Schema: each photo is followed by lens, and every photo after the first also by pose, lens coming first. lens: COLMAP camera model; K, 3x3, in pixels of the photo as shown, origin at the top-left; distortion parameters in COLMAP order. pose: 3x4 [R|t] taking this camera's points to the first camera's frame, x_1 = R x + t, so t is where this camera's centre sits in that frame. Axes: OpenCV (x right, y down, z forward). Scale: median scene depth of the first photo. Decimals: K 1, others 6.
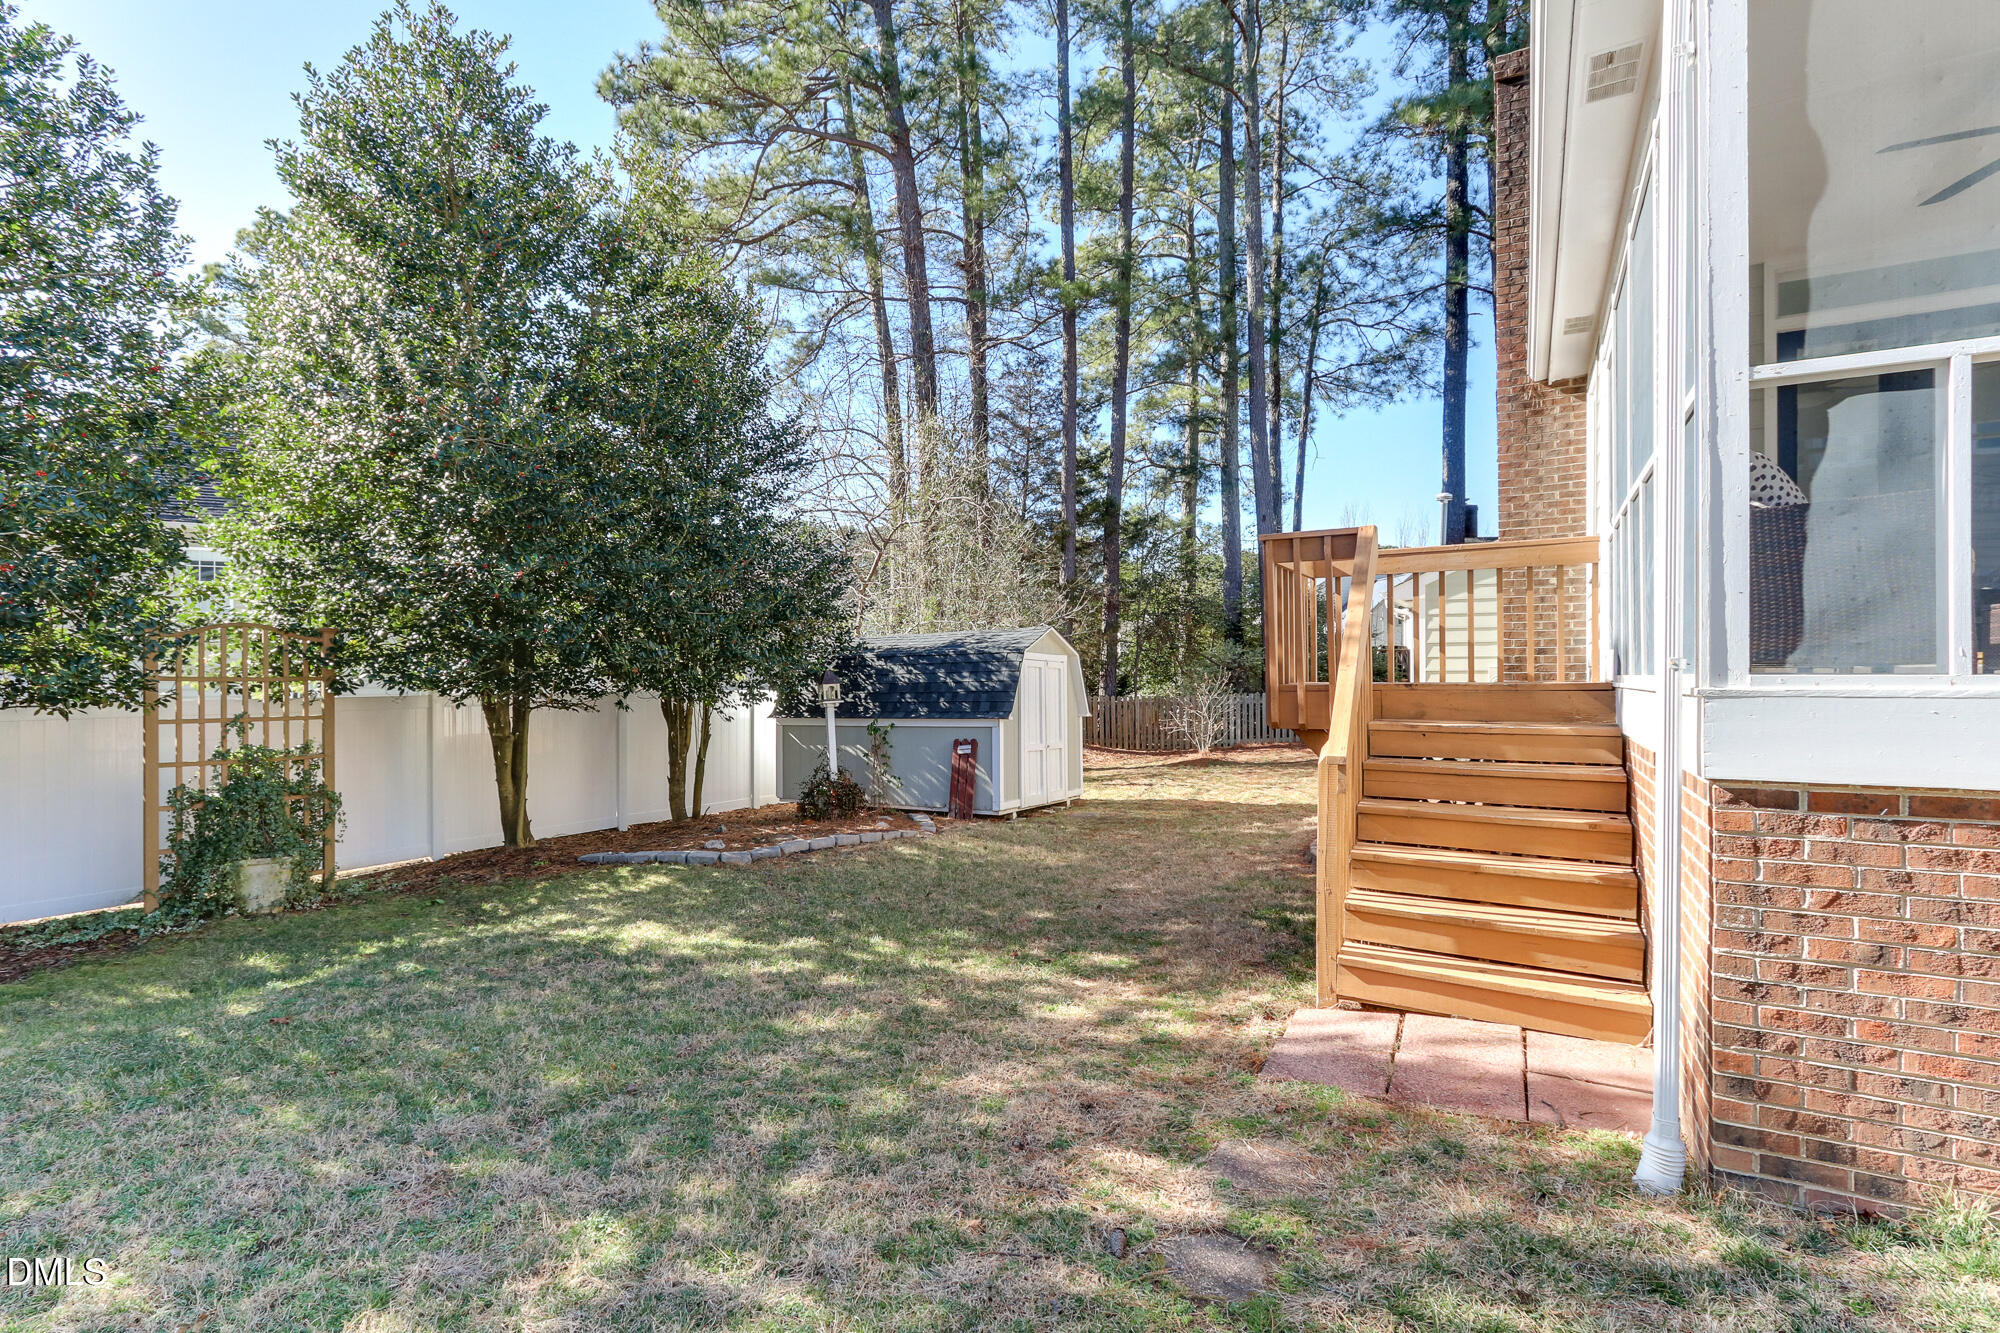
lens RADIAL K [[1011.1, 0, 995.4], [0, 1011.1, 668.6], [0, 0, 1]] dist [-0.001296, -0.000263]
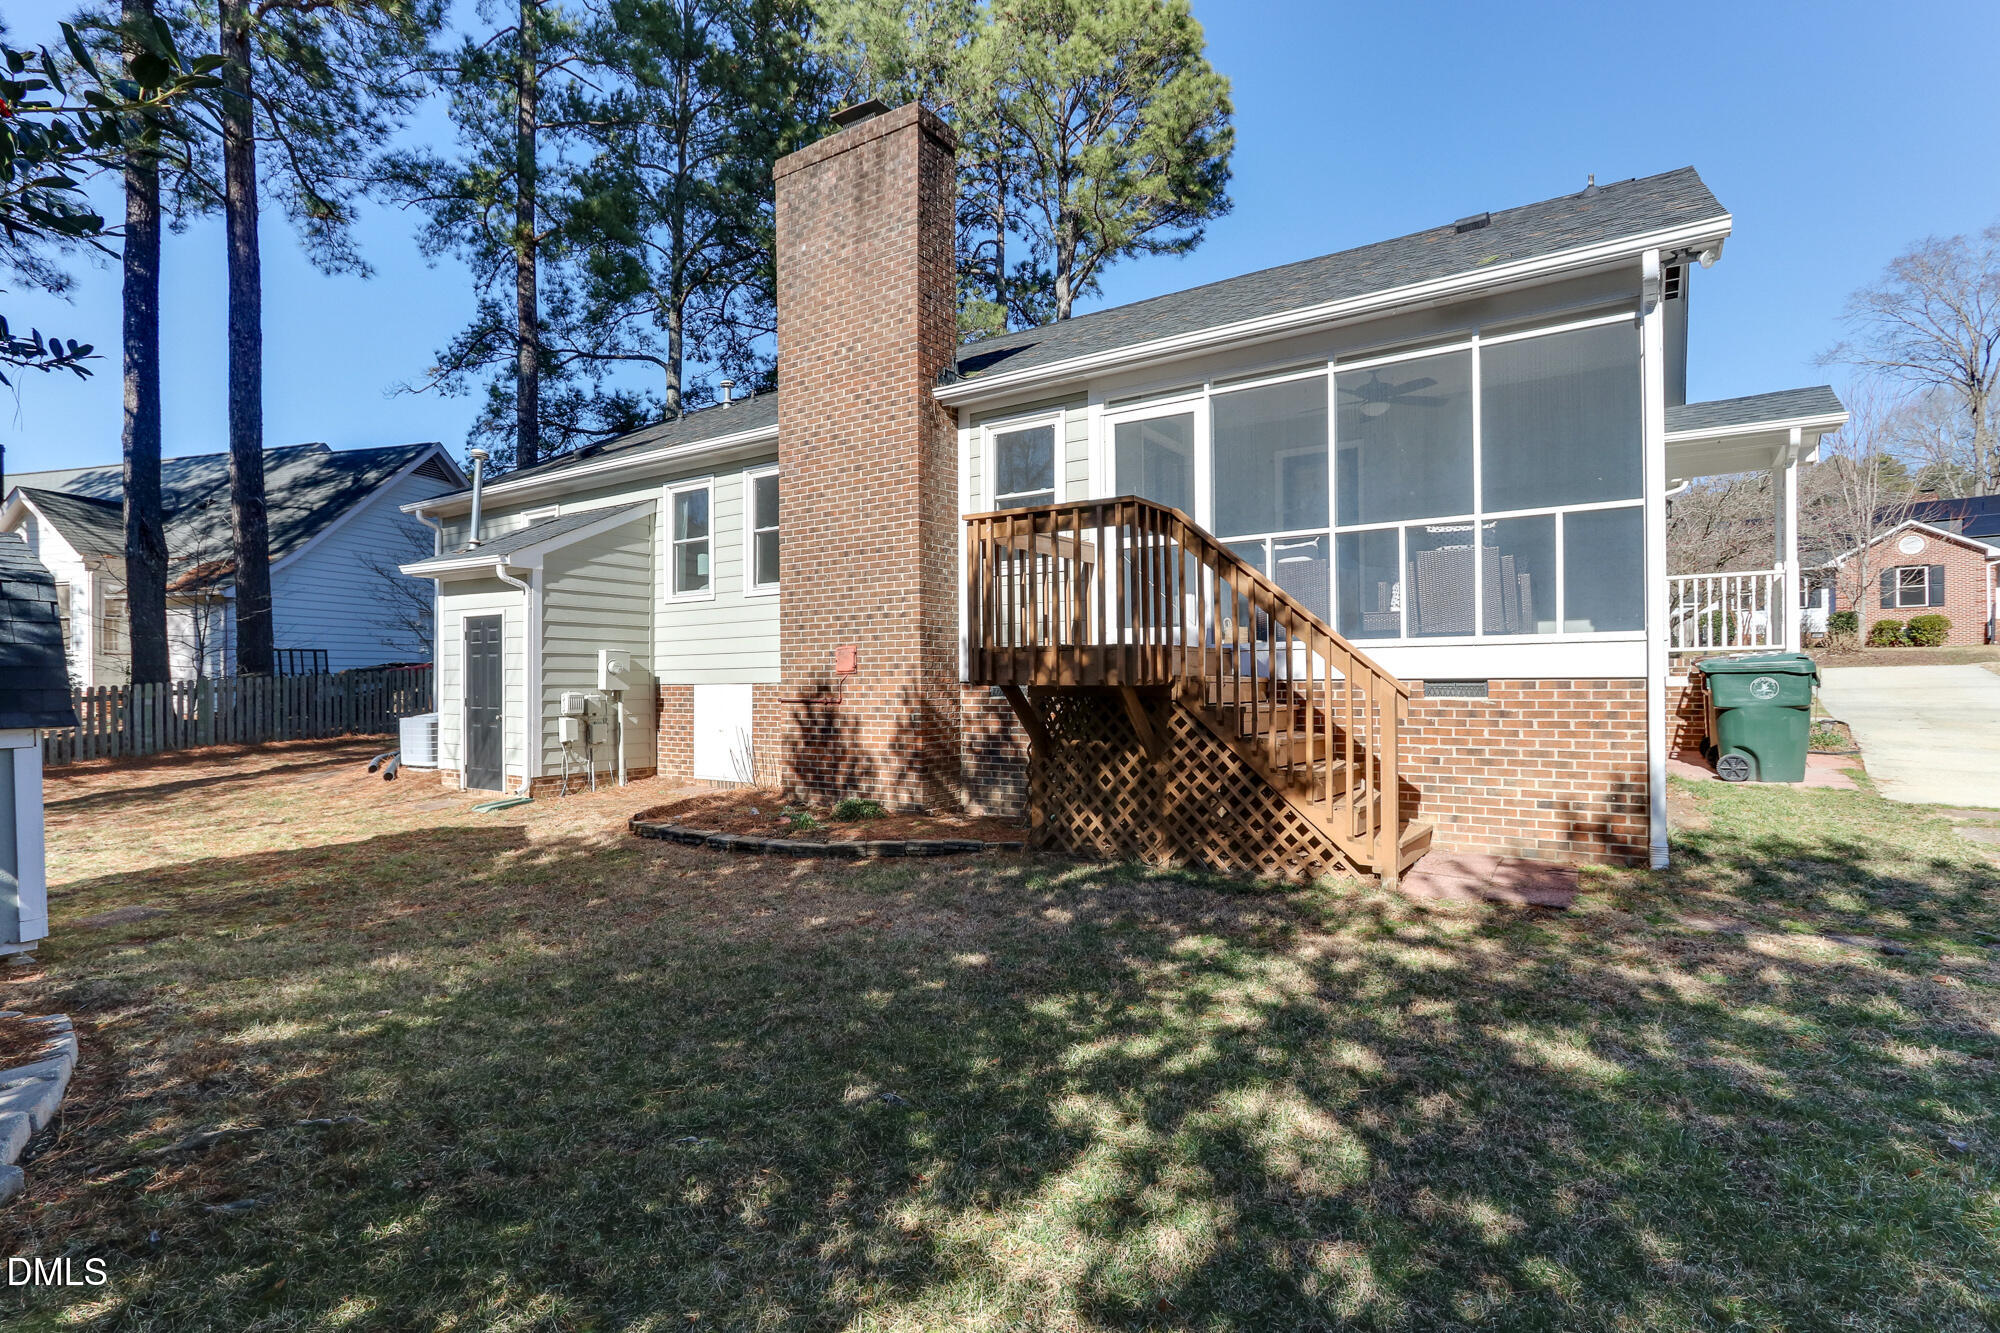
lens RADIAL K [[960.7, 0, 997.5], [0, 960.7, 676.1], [0, 0, 1]] dist [0.001928, 0.000139]
pose [[0.093260, 0.014816, 0.995532, -0.722763], [0.004220, 0.999874, -0.015276, 0.067269], [-0.995633, 0.005626, 0.093186, 1.073738]]
